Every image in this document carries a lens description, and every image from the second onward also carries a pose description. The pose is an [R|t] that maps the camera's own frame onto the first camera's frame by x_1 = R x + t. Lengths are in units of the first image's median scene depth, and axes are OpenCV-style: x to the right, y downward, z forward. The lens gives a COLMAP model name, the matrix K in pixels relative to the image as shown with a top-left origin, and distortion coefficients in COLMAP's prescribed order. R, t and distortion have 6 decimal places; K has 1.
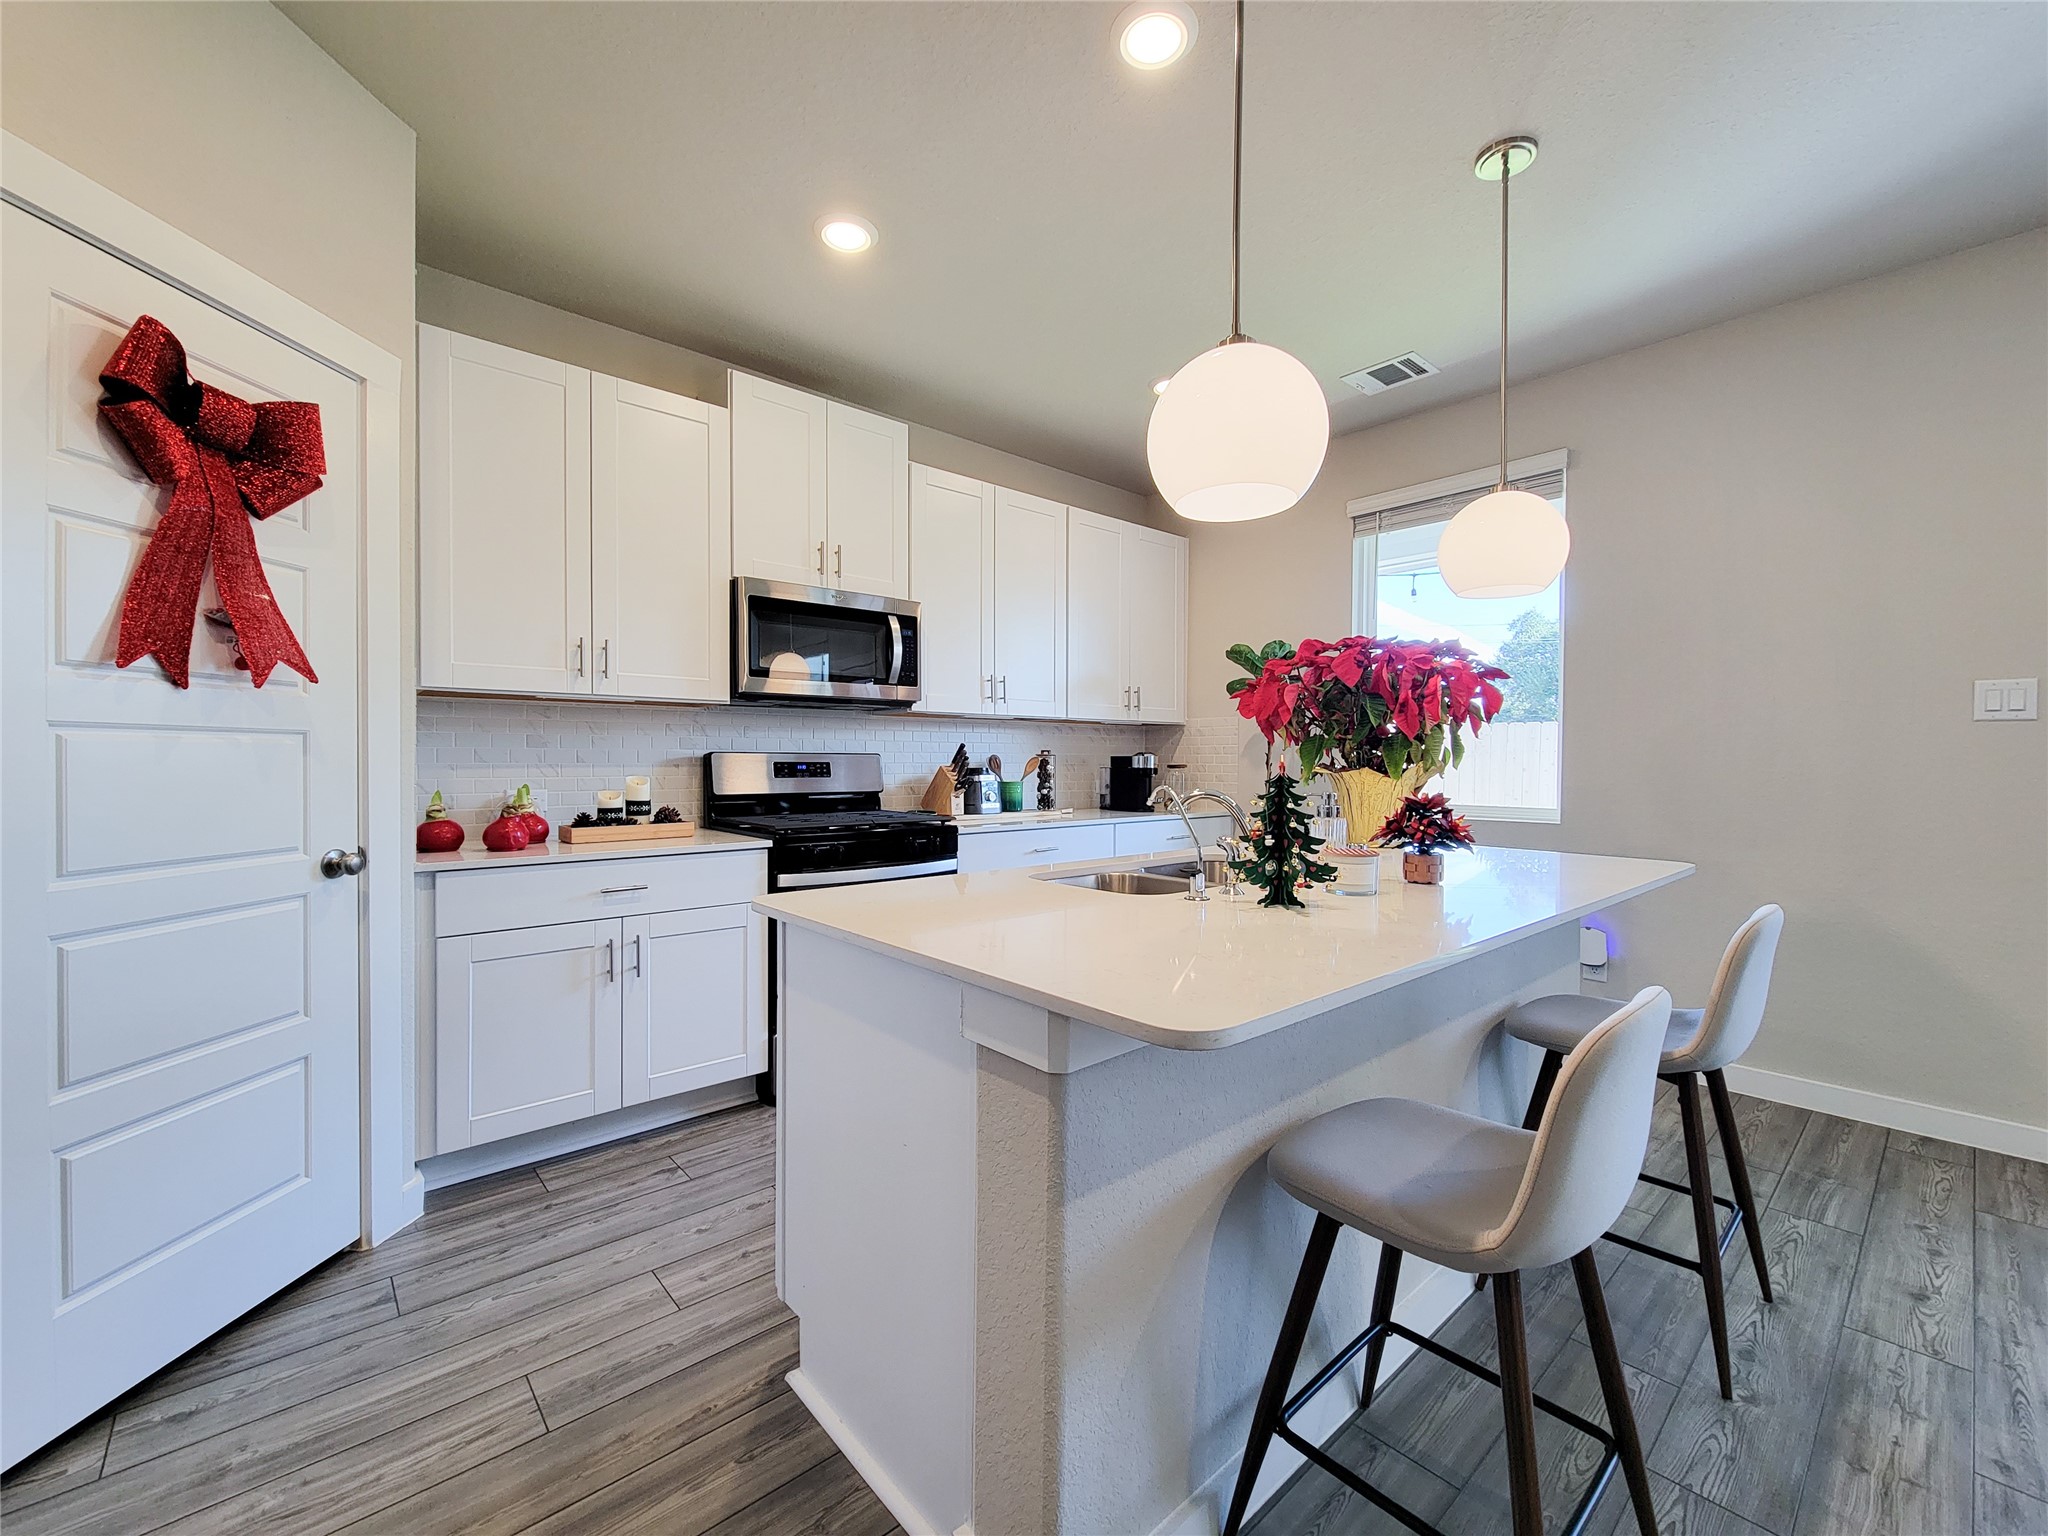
lens RADIAL K [[820.0, 0, 1030.1], [0, 820.0, 767.4], [0, 0, 1]] dist [0.014701, -0.000188]
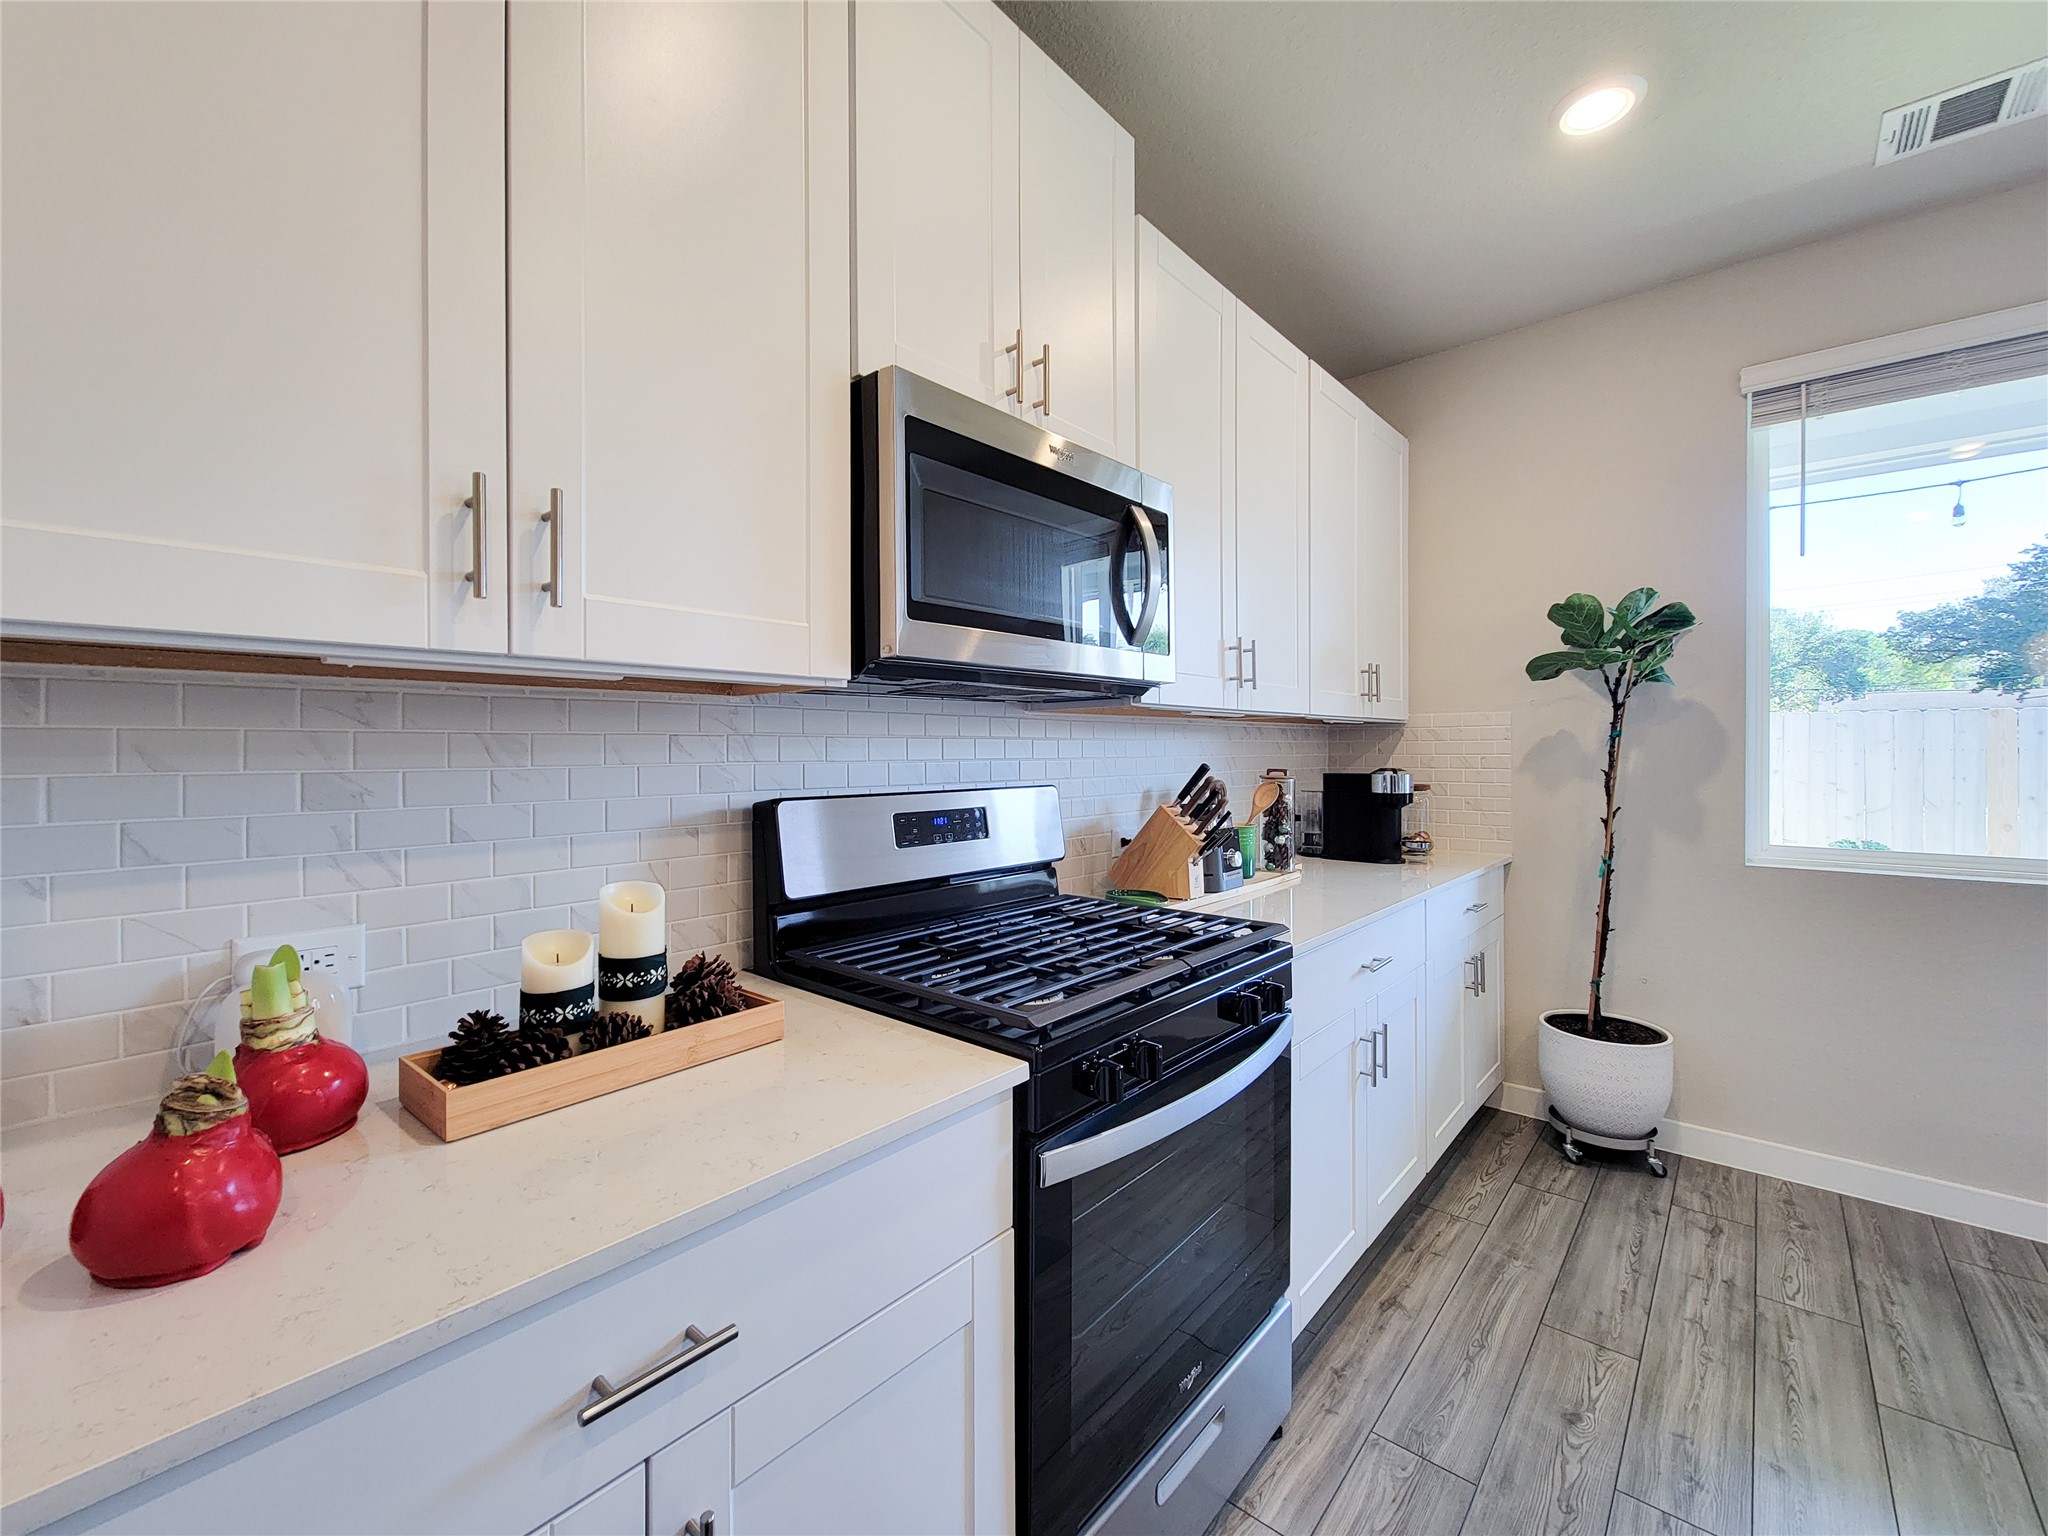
lens RADIAL K [[839.8, 0, 1002.3], [0, 839.8, 749.4], [0, 0, 1]] dist [0.009720, -0.003557]
pose [[0.994769, -0.005583, 0.102001, -0.332778], [0.006674, 0.999924, -0.010355, -0.042066], [-0.101936, 0.010981, 0.994730, 0.580996]]
